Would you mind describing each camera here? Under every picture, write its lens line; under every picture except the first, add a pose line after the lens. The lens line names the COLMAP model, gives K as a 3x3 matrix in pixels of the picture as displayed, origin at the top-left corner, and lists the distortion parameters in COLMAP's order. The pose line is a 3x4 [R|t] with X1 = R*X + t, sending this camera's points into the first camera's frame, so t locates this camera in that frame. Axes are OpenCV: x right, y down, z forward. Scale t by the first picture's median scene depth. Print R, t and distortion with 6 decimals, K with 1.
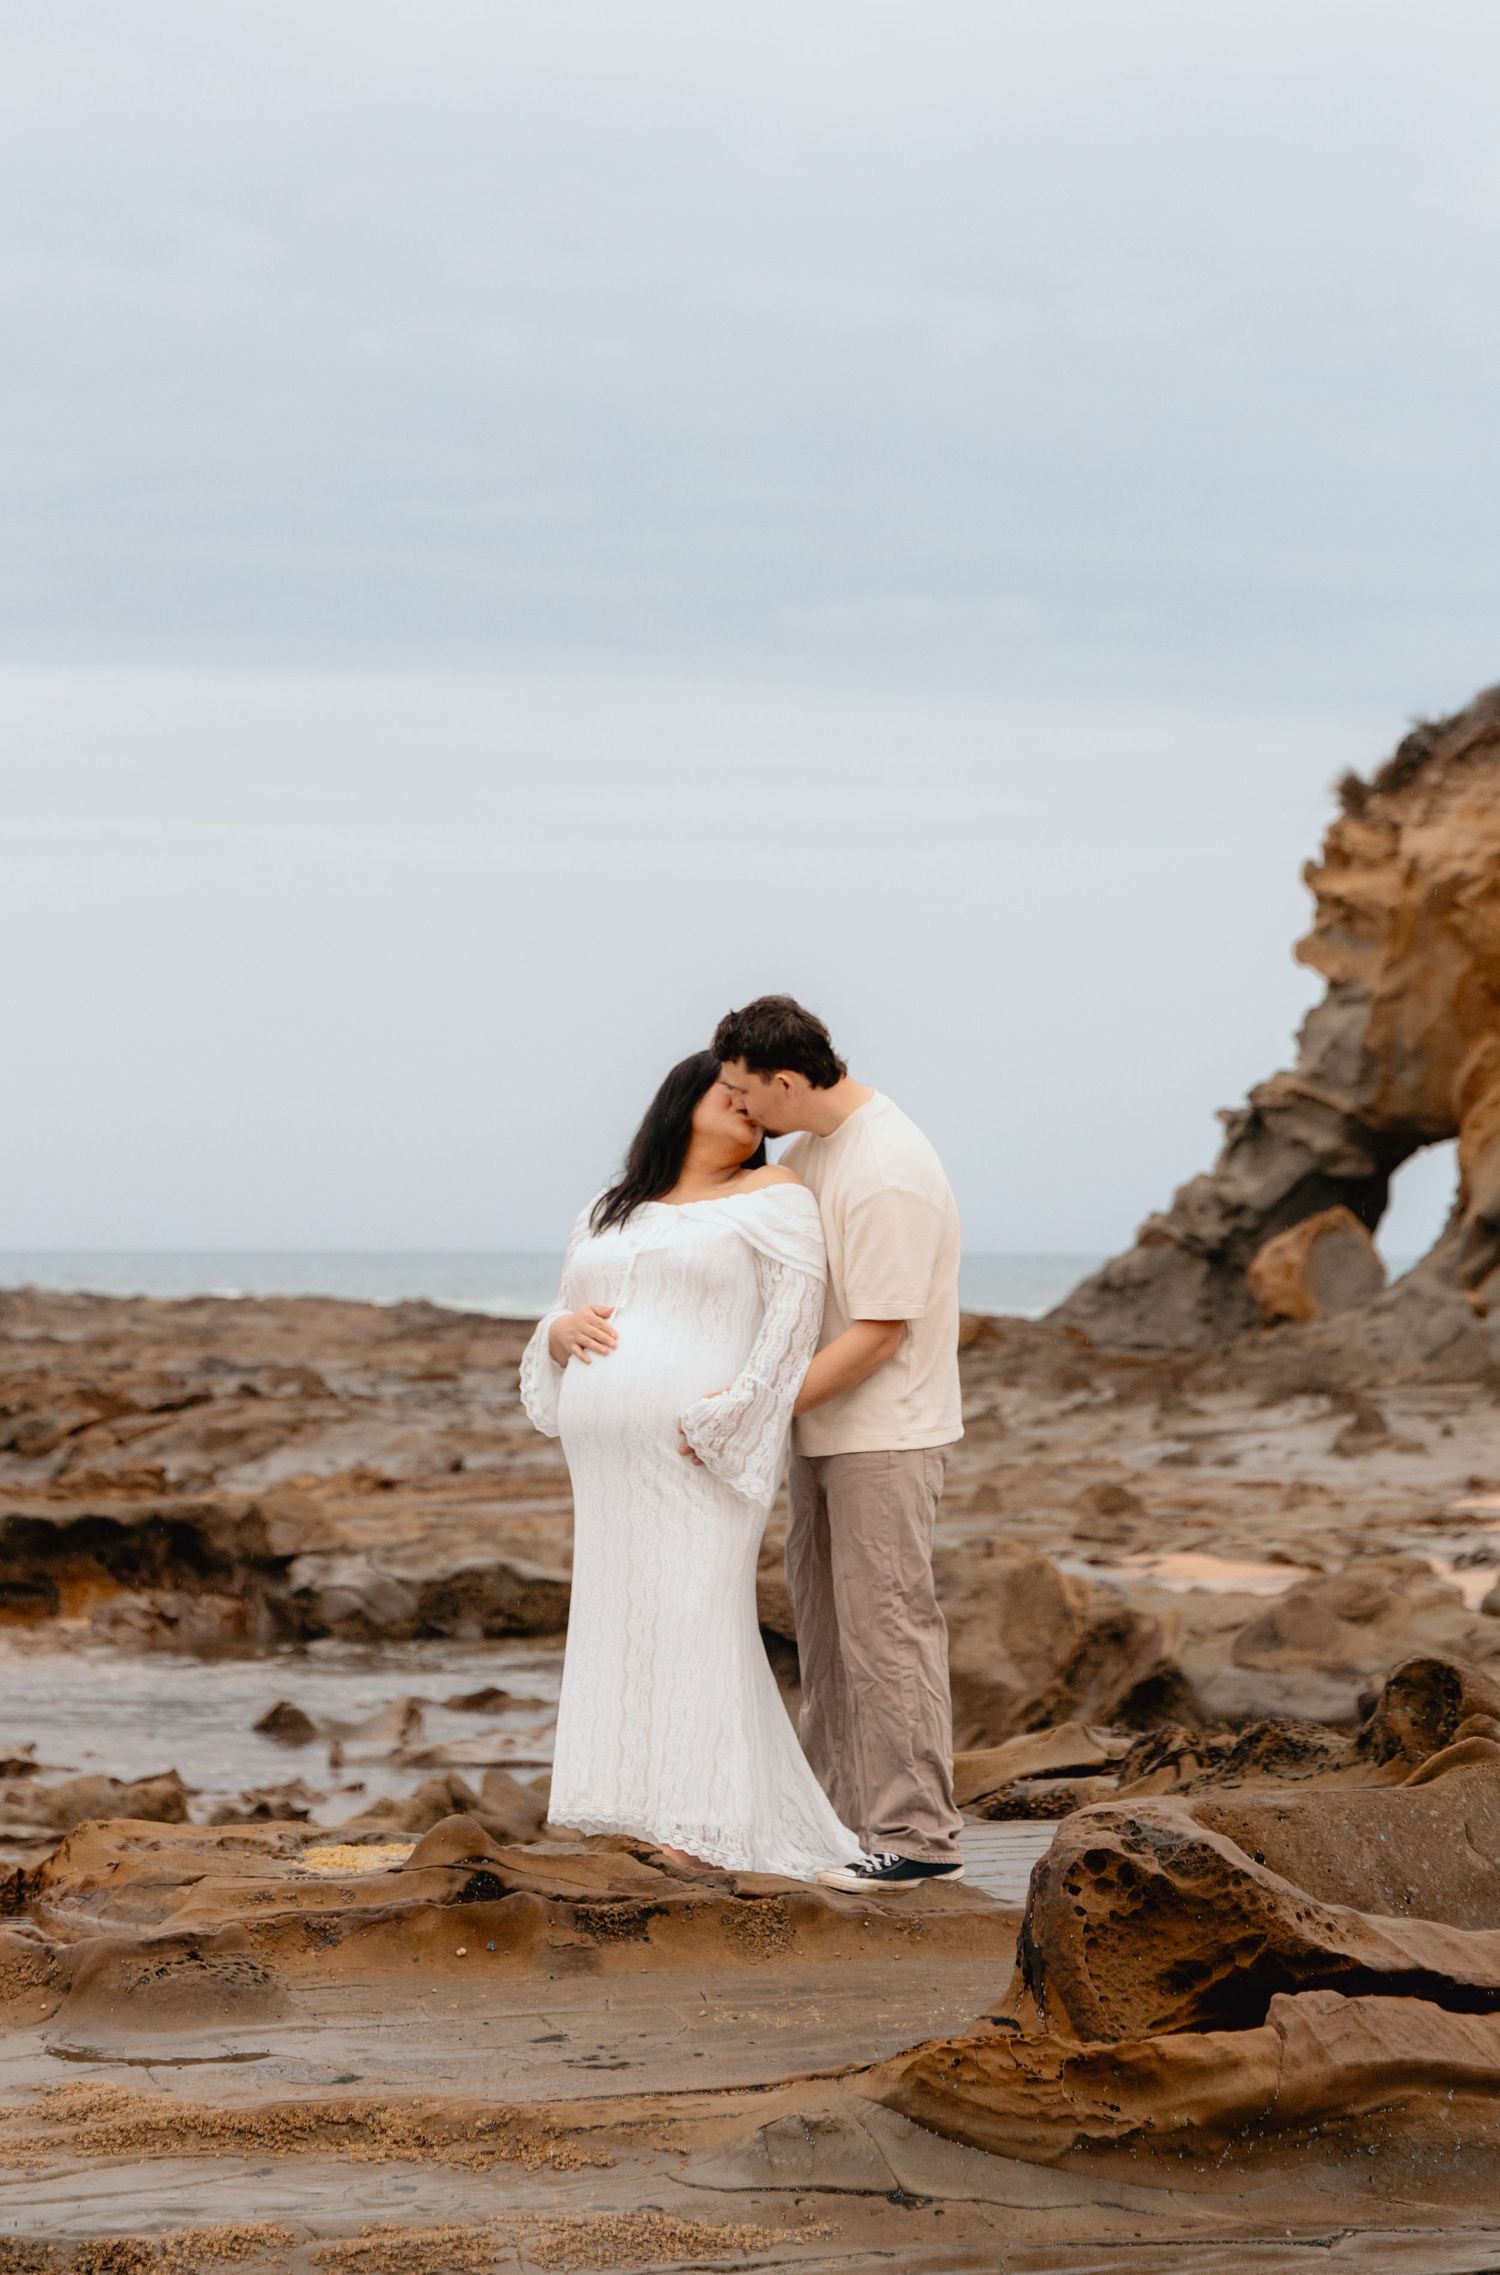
lens RADIAL K [[12961.5, 0, 750.0], [0, 12961.5, 1137.5], [0, 0, 1]] dist [0.317212, 7.177094]
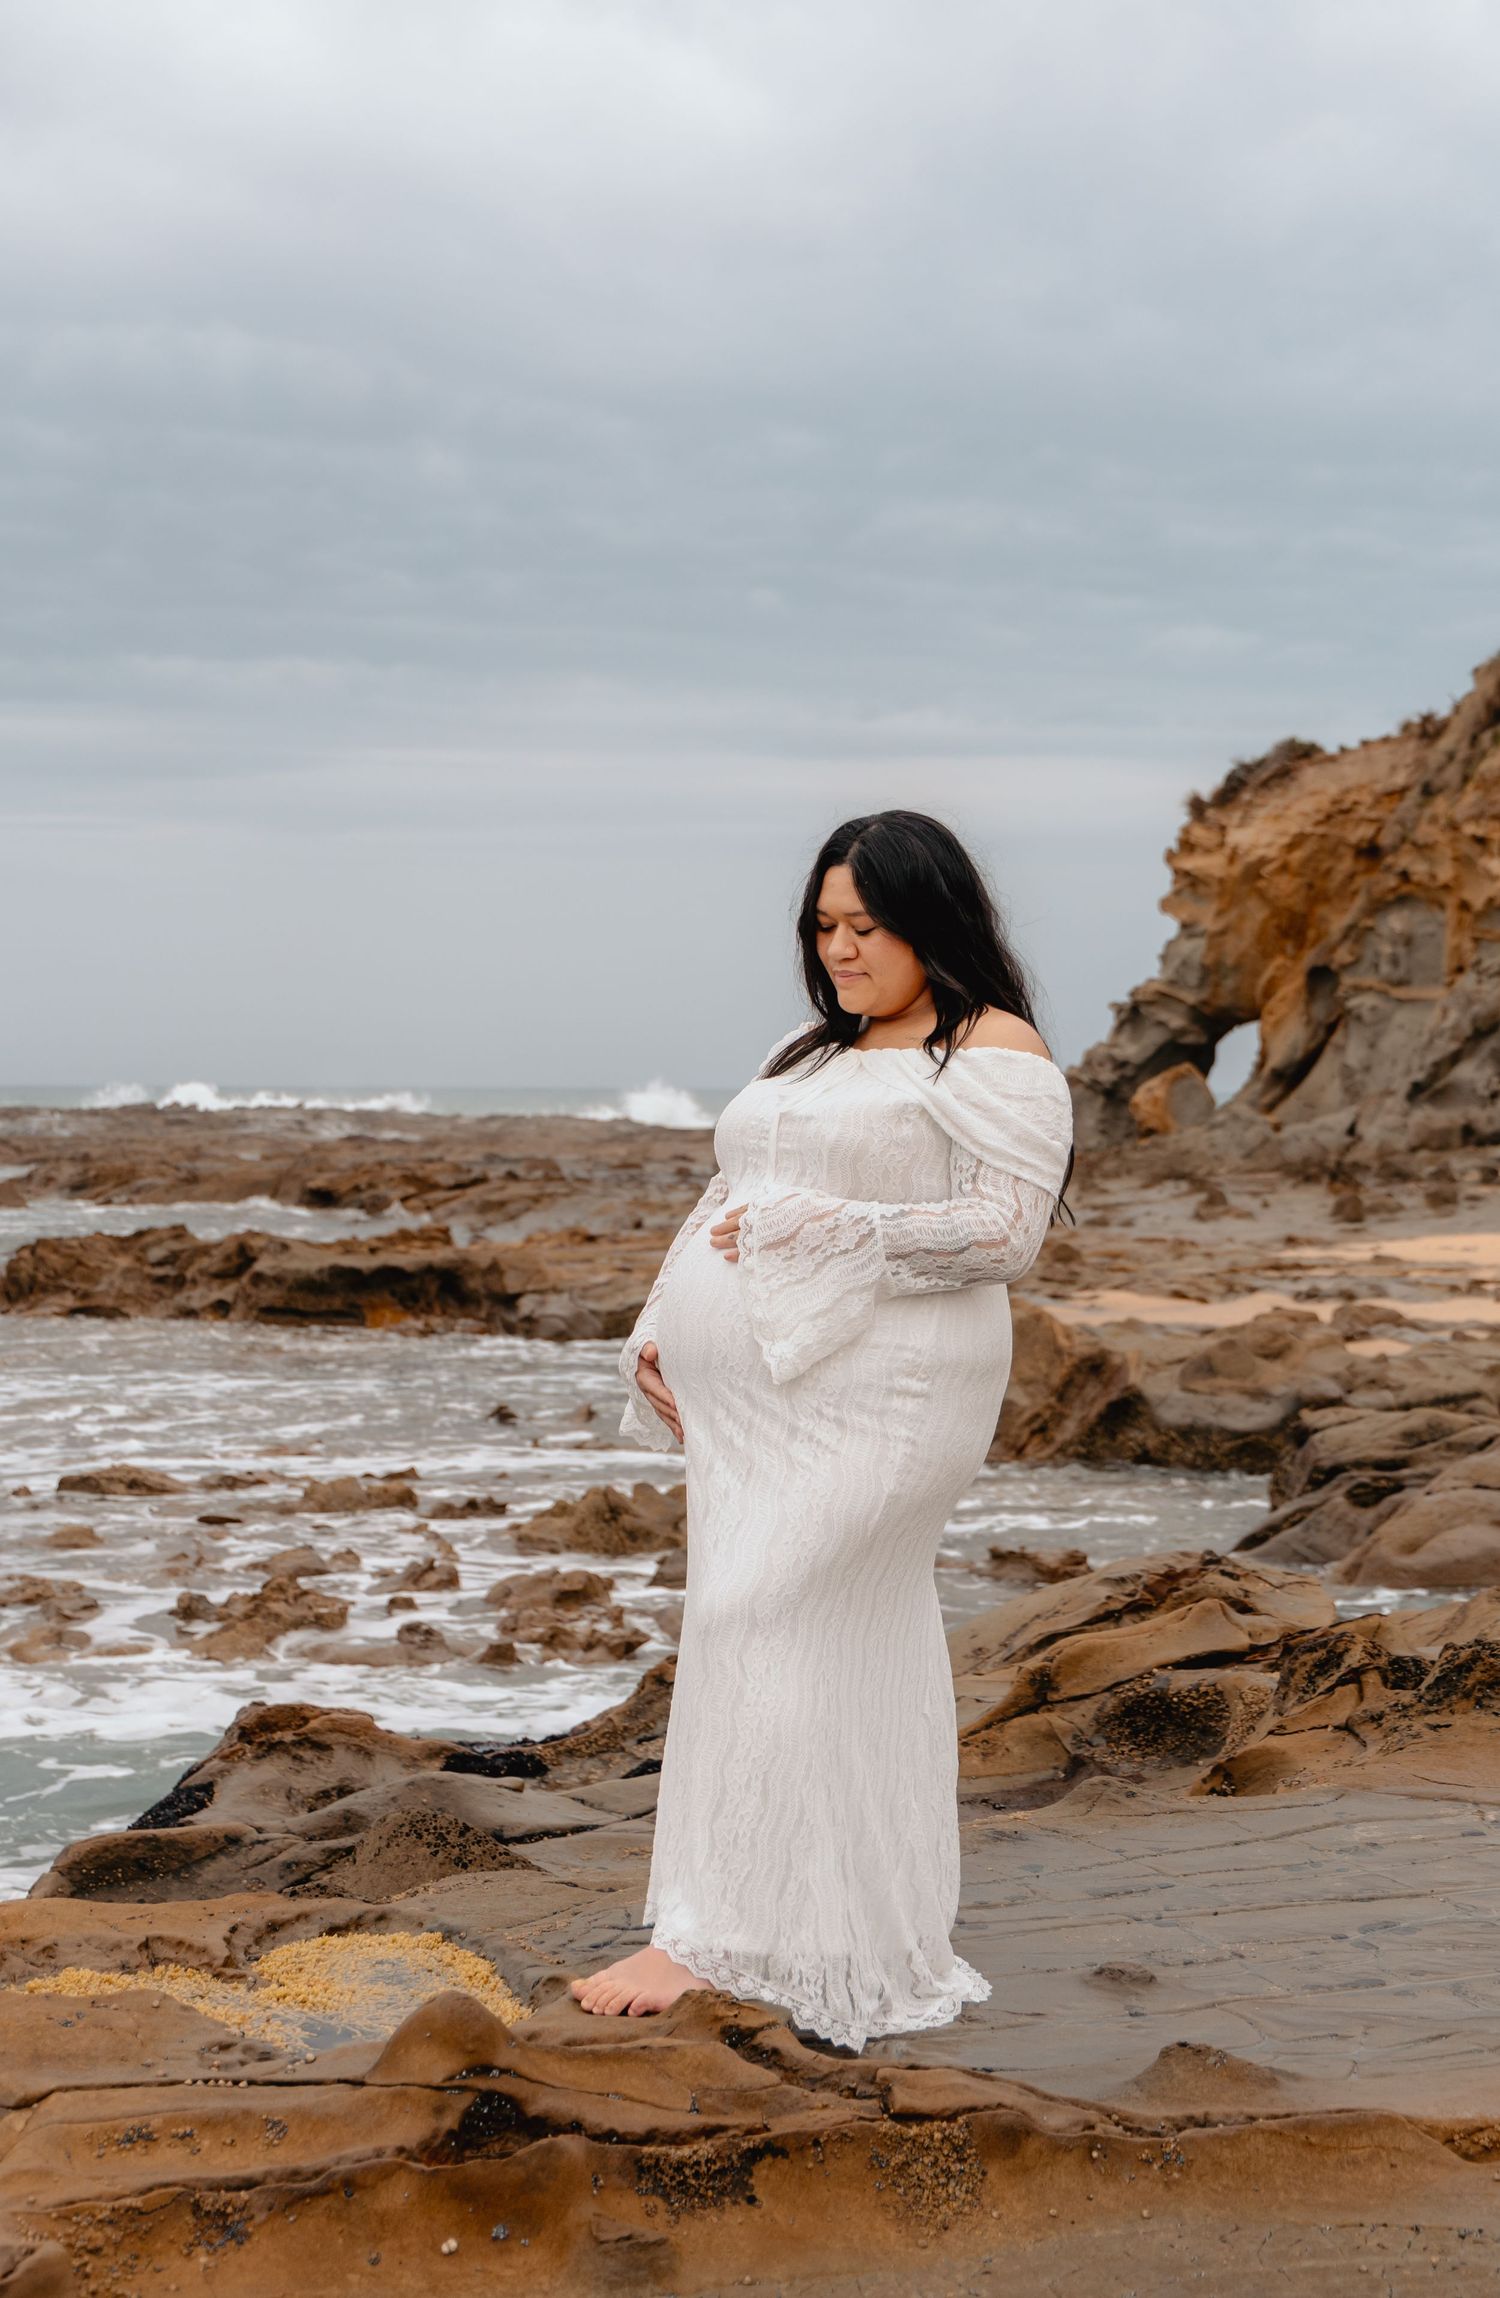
lens RADIAL K [[5383.5, 0, 750.0], [0, 5383.5, 1149.0], [0, 0, 1]] dist [0.061353, -0.054711]
pose [[0.999948, 0.002854, -0.009770, -0.002576], [-0.002653, 0.999786, 0.020516, 0.002564], [0.009827, -0.020489, 0.999742, 0.338040]]
